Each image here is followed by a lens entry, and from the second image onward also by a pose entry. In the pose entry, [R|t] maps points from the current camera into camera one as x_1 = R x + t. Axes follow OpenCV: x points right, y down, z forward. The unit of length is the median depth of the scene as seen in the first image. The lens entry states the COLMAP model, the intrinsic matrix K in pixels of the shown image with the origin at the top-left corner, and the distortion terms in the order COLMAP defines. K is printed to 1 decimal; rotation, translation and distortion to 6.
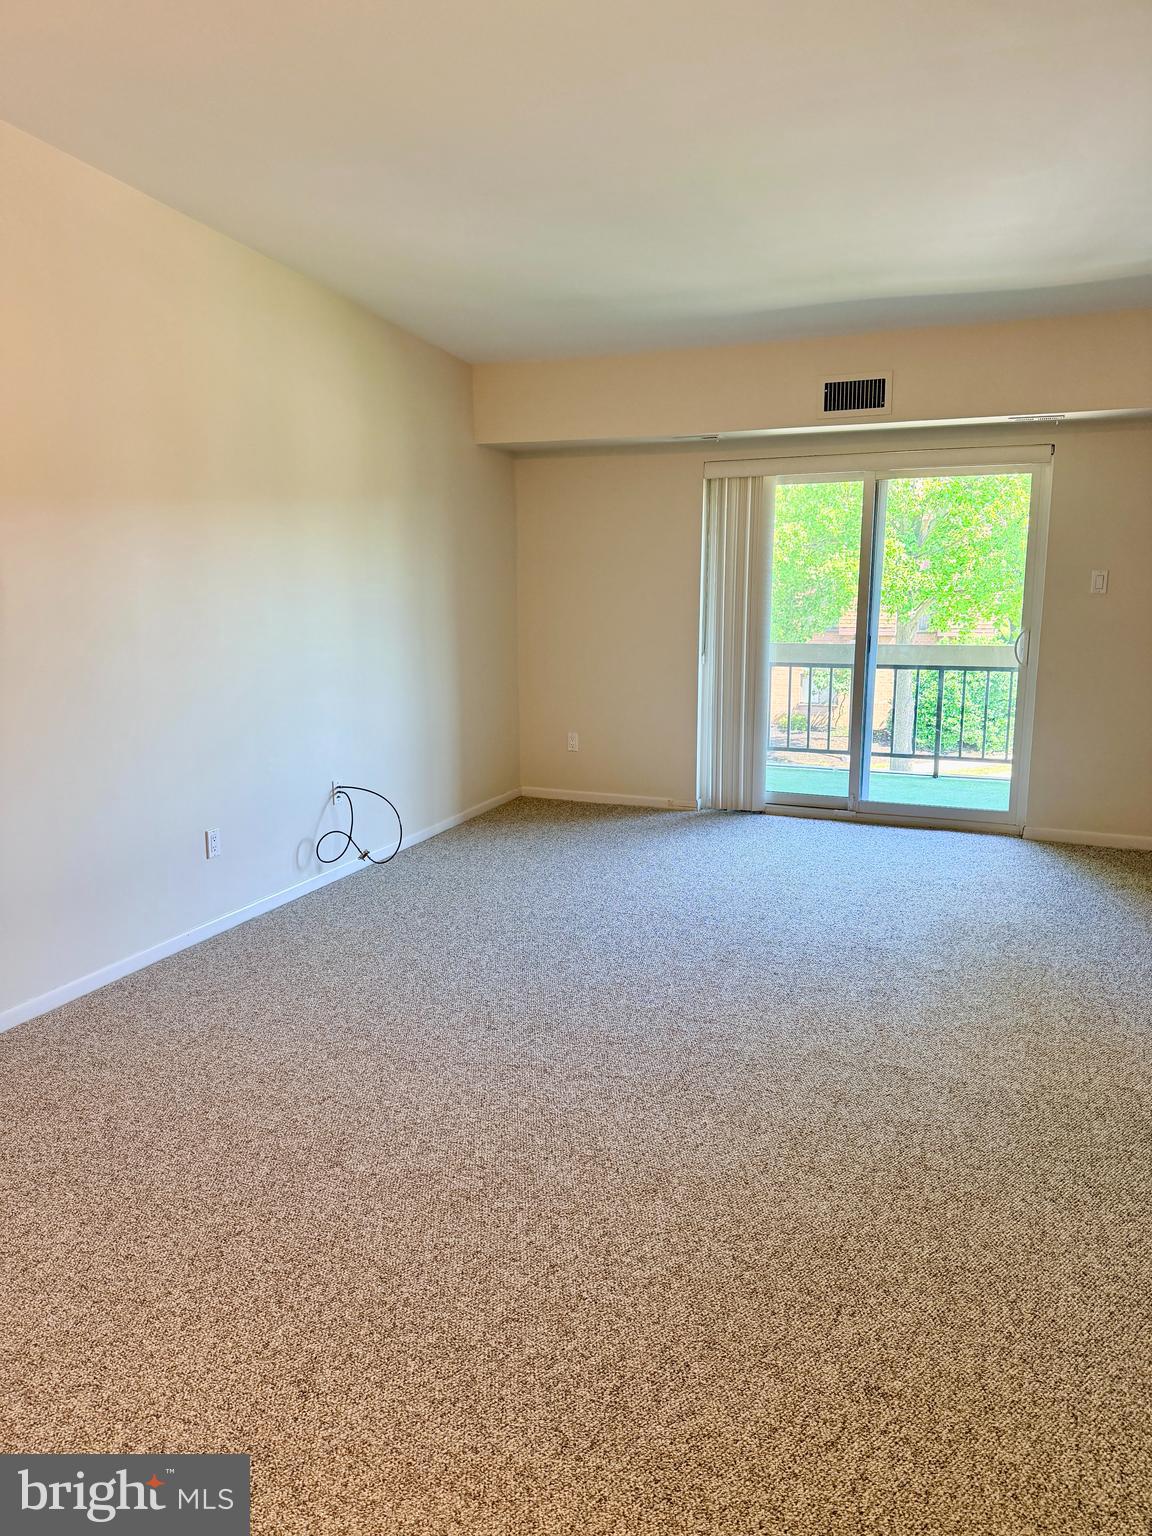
lens RADIAL K [[1069.3, 0, 572.4], [0, 1069.3, 771.8], [0, 0, 1]] dist [0.111895, -0.190974]
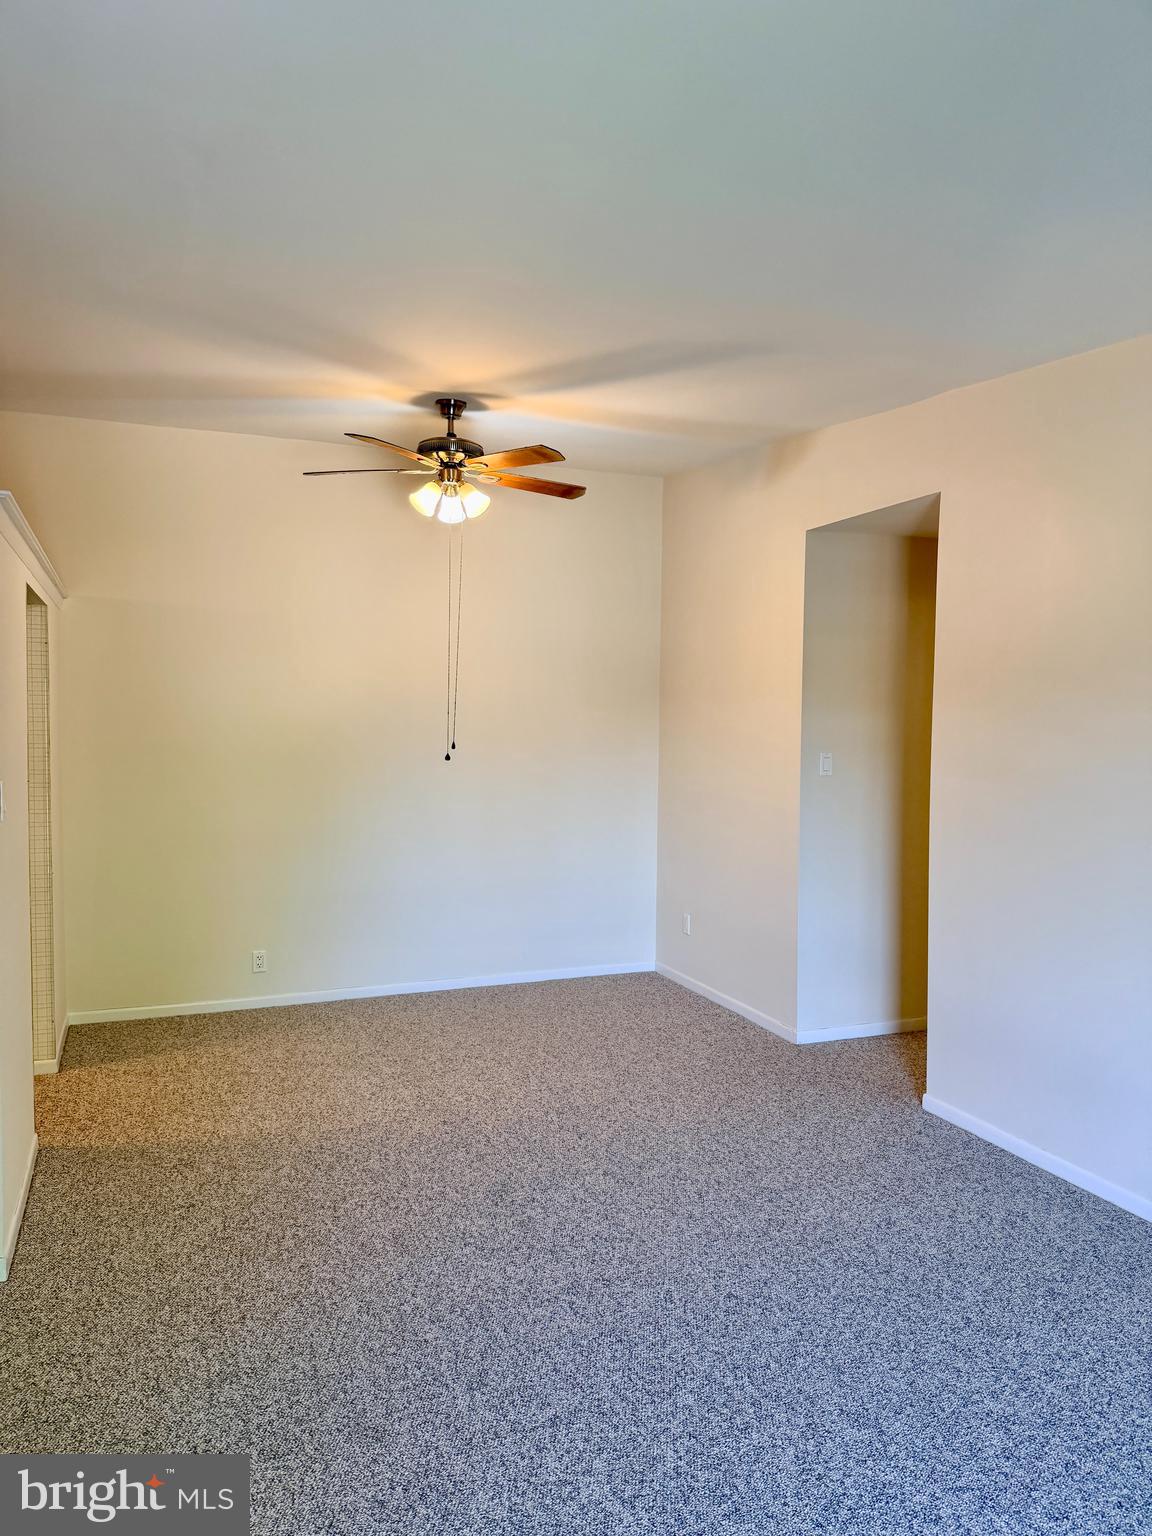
lens RADIAL K [[1082.7, 0, 576.0], [0, 1082.7, 768.0], [0, 0, 1]] dist [0.044444, -0.056202]
pose [[-0.707218, 0.030650, -0.706331, 0.383775], [-0.135256, 0.974741, 0.177723, -0.191185], [0.693937, 0.221225, -0.685208, 0.898487]]
